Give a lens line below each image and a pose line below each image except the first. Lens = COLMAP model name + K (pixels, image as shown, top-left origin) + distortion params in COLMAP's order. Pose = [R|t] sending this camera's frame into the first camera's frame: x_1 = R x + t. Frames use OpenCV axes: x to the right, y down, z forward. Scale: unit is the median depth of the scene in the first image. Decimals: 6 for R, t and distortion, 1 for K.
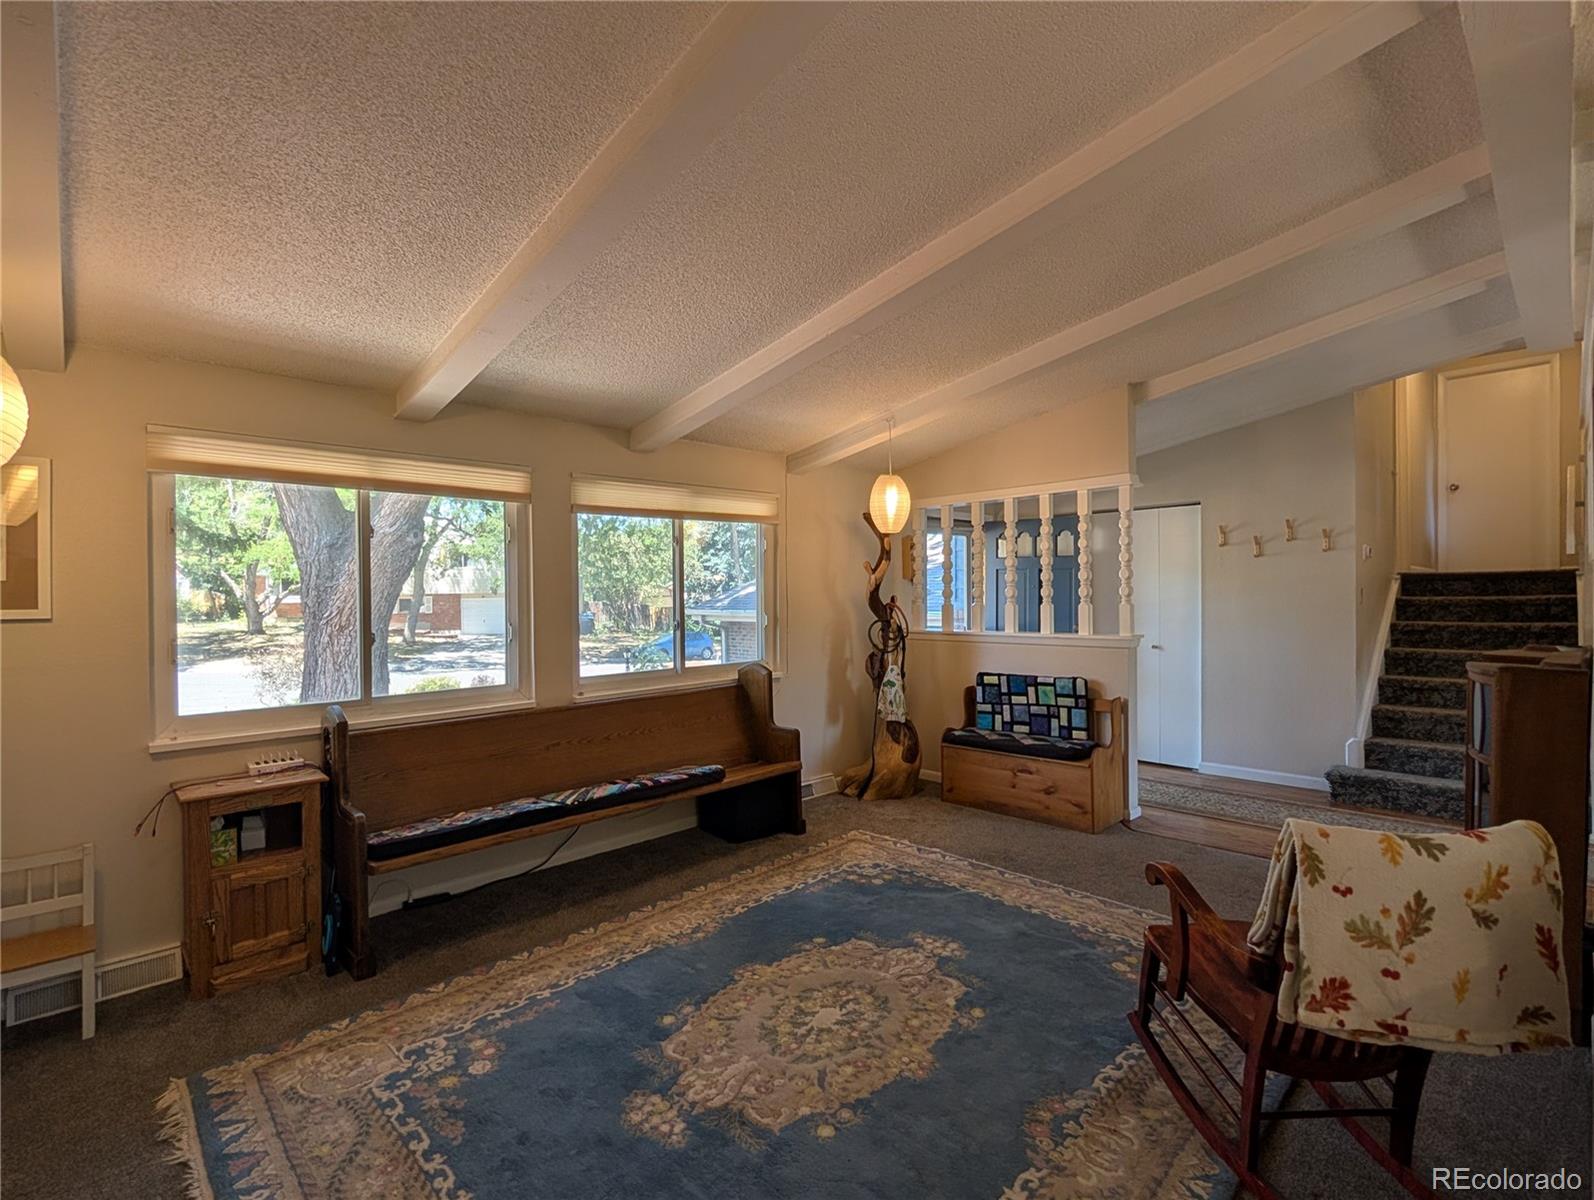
lens RADIAL K [[750.5, 0, 789.8], [0, 750.5, 597.8], [0, 0, 1]] dist [-0.002057, -0.000087]
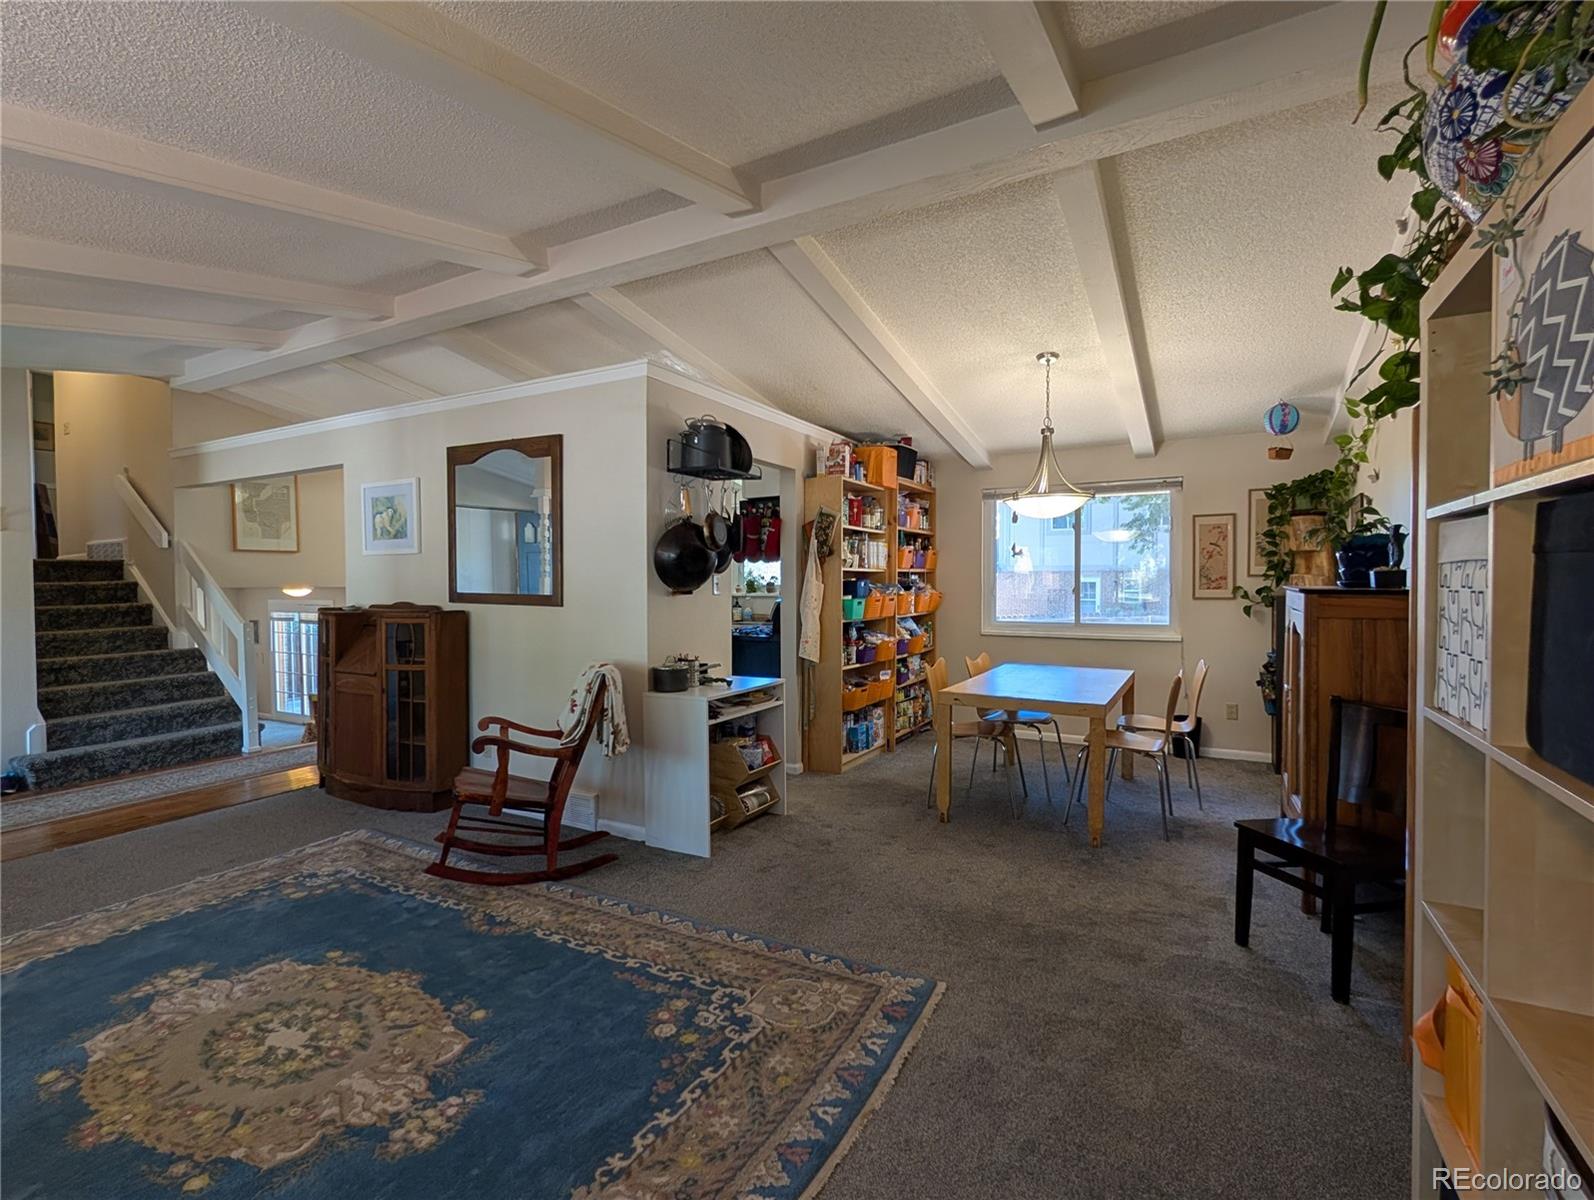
lens RADIAL K [[750.5, 0, 789.8], [0, 750.5, 597.8], [0, 0, 1]] dist [-0.002057, -0.000087]
pose [[-0.292686, -0.012360, 0.956129, -0.787917], [0.014375, 0.999747, 0.017324, 0.032216], [-0.956101, 0.018815, -0.292434, 0.567156]]
